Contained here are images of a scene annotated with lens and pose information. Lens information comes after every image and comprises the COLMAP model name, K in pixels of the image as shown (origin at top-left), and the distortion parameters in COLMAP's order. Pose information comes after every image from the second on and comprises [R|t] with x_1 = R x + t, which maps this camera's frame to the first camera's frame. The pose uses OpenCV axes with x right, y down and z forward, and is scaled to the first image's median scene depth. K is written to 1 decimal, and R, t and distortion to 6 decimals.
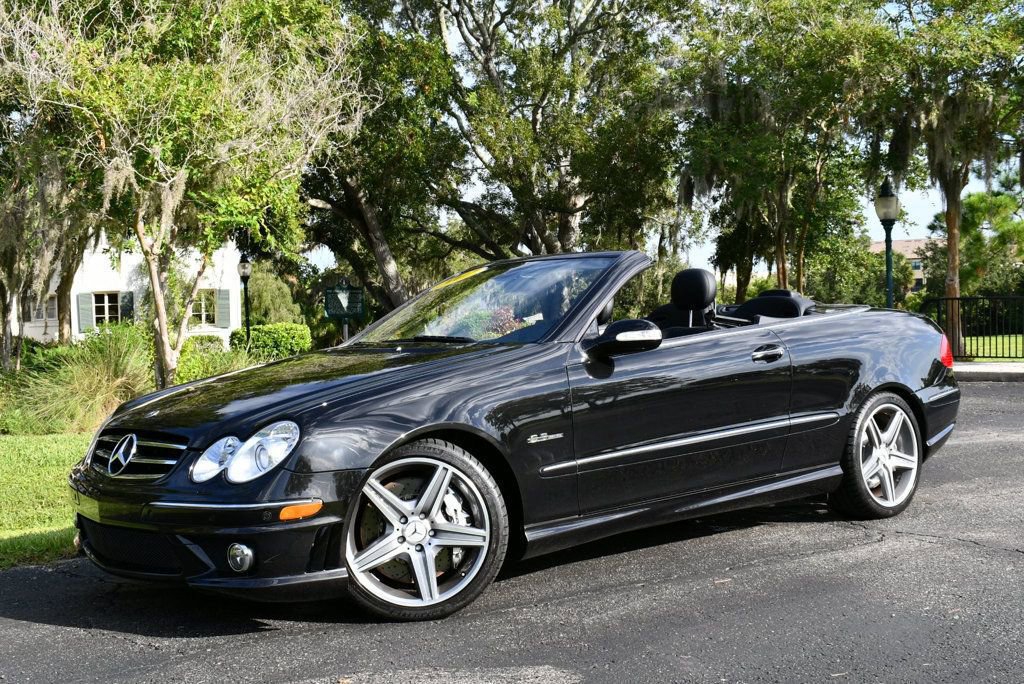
lens RADIAL K [[1240.8, 0, 512.8], [0, 1240.8, 341.7], [0, 0, 1]] dist [-0.068944, -0.012568]
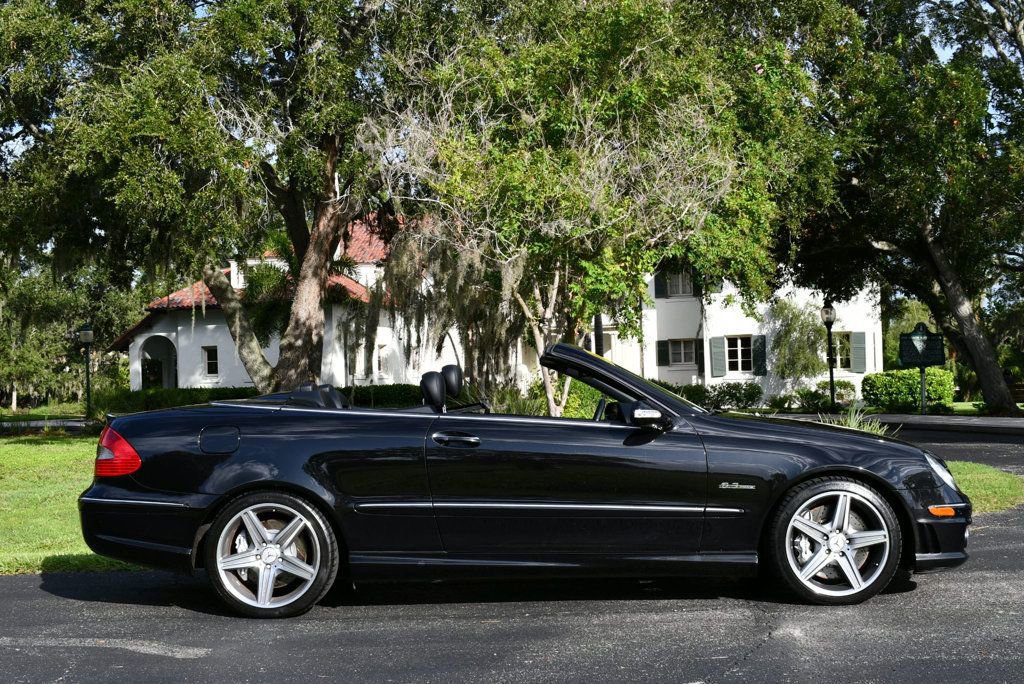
lens RADIAL K [[1355.0, 0, 513.6], [0, 1355.0, 343.3], [0, 0, 1]] dist [-0.063506, -0.011265]
pose [[0.852490, -0.004487, -0.522725, 0.219864], [-0.010626, 0.999608, -0.025909, -0.011880], [0.522636, 0.027642, 0.852108, -0.035270]]
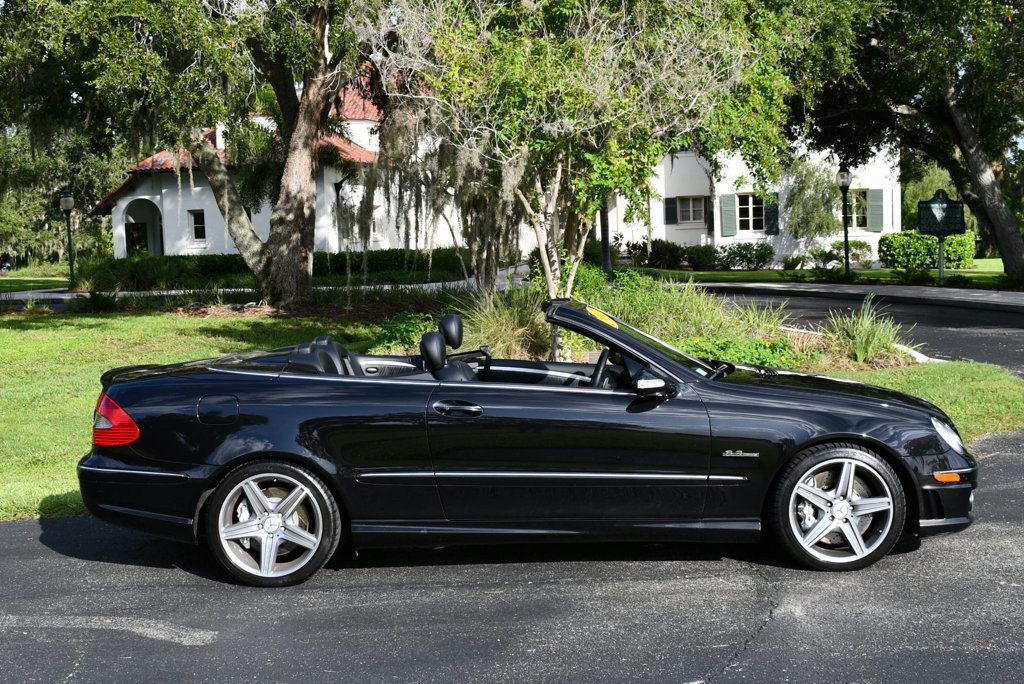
lens RADIAL K [[1417.6, 0, 513.3], [0, 1417.6, 345.0], [0, 0, 1]] dist [-0.054970, -0.034209]
pose [[0.852129, 0.048268, -0.521102, 0.224303], [-0.004549, 0.996383, 0.084852, -0.042436], [0.523313, -0.069934, 0.849266, -0.043175]]
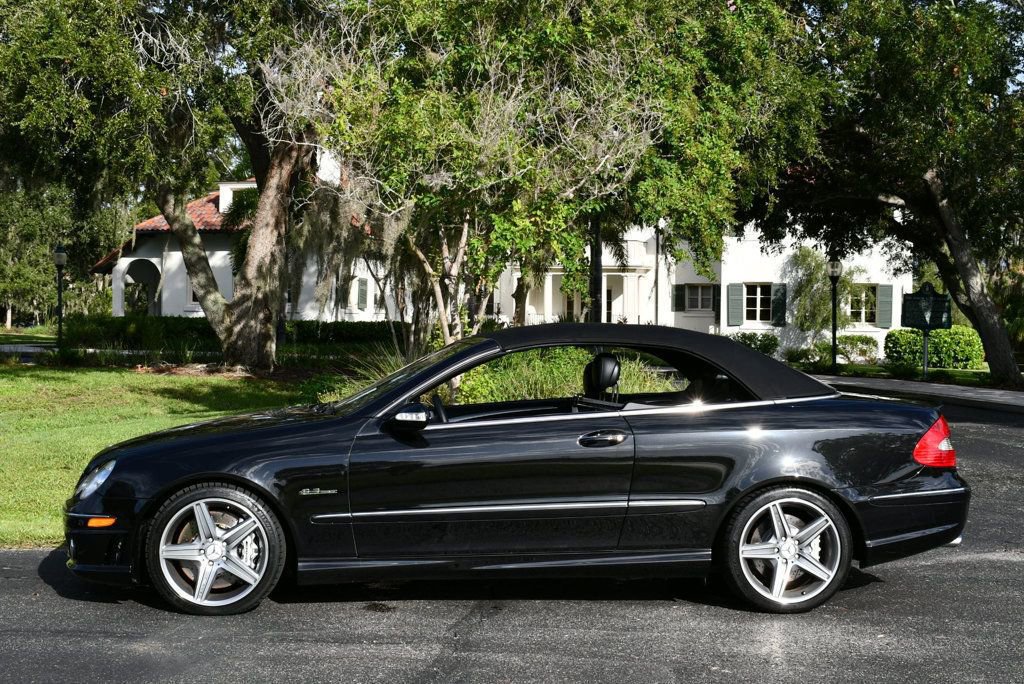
lens RADIAL K [[1417.6, 0, 513.3], [0, 1417.6, 345.0], [0, 0, 1]] dist [-0.054970, -0.034209]
pose [[0.834617, 0.057007, -0.547874, 0.275738], [-0.051572, 0.998348, 0.025316, -0.030687], [0.548412, 0.007126, 0.836178, 0.028672]]
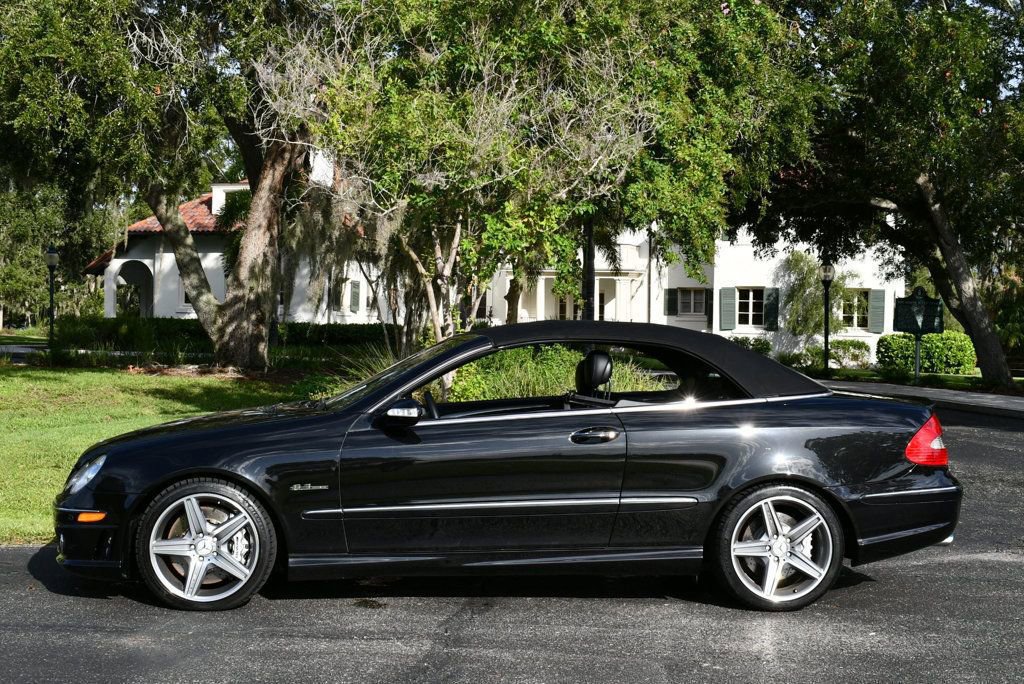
lens RADIAL K [[1417.6, 0, 513.3], [0, 1417.6, 345.0], [0, 0, 1]] dist [-0.054970, -0.034209]
pose [[0.837293, 0.059190, -0.543541, 0.275580], [-0.056247, 0.998173, 0.022054, -0.028718], [0.543854, 0.012107, 0.839093, 0.029148]]
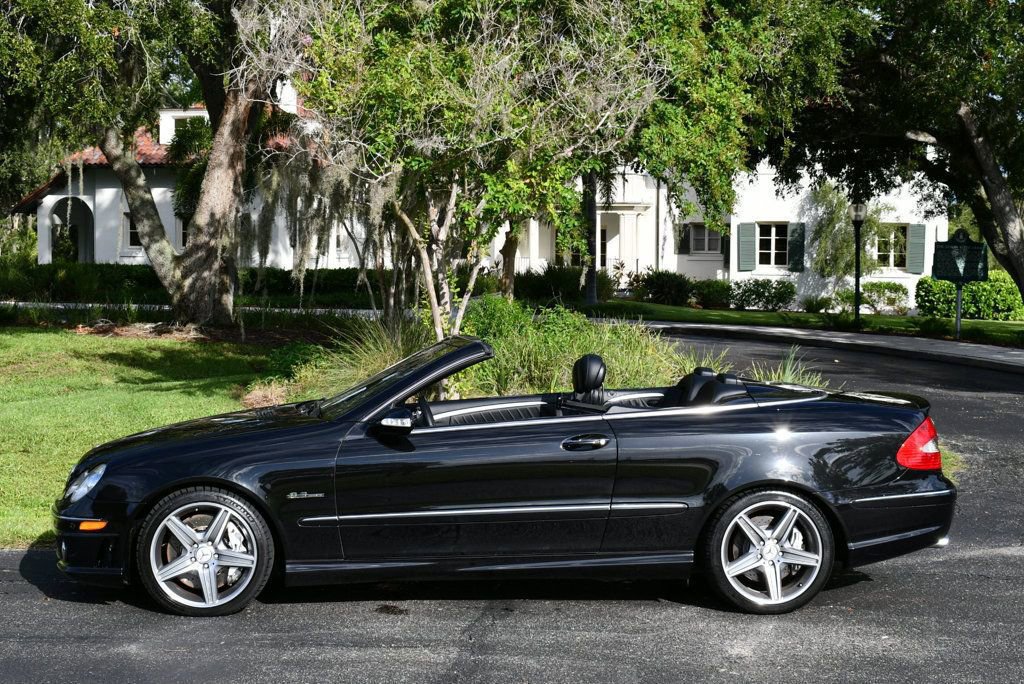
lens RADIAL K [[1640.3, 0, 513.3], [0, 1640.3, 345.6], [0, 0, 1]] dist [-0.031767, -0.047199]
pose [[0.842327, 0.075567, -0.533643, 0.299850], [-0.050091, 0.996813, 0.062089, -0.048463], [0.536634, -0.025569, 0.843428, -0.025133]]
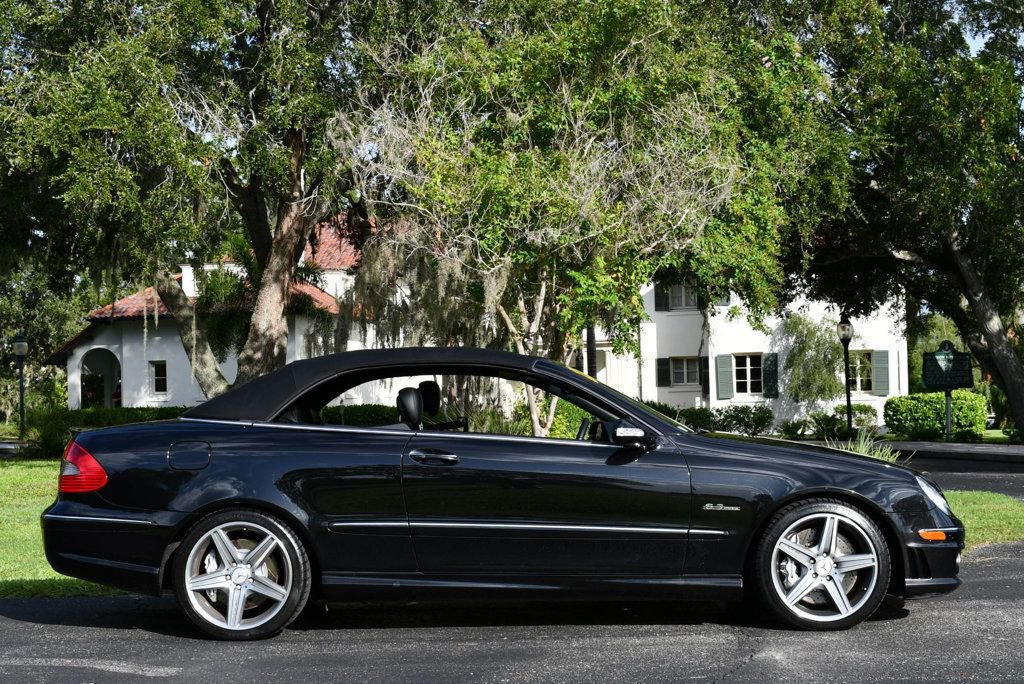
lens RADIAL K [[1526.3, 0, 513.7], [0, 1526.3, 344.7], [0, 0, 1]] dist [-0.032736, -0.096432]
pose [[0.857937, -0.002957, -0.513746, 0.238311], [-0.018261, 0.999176, -0.036247, -0.010718], [0.513429, 0.040479, 0.857177, -0.063302]]
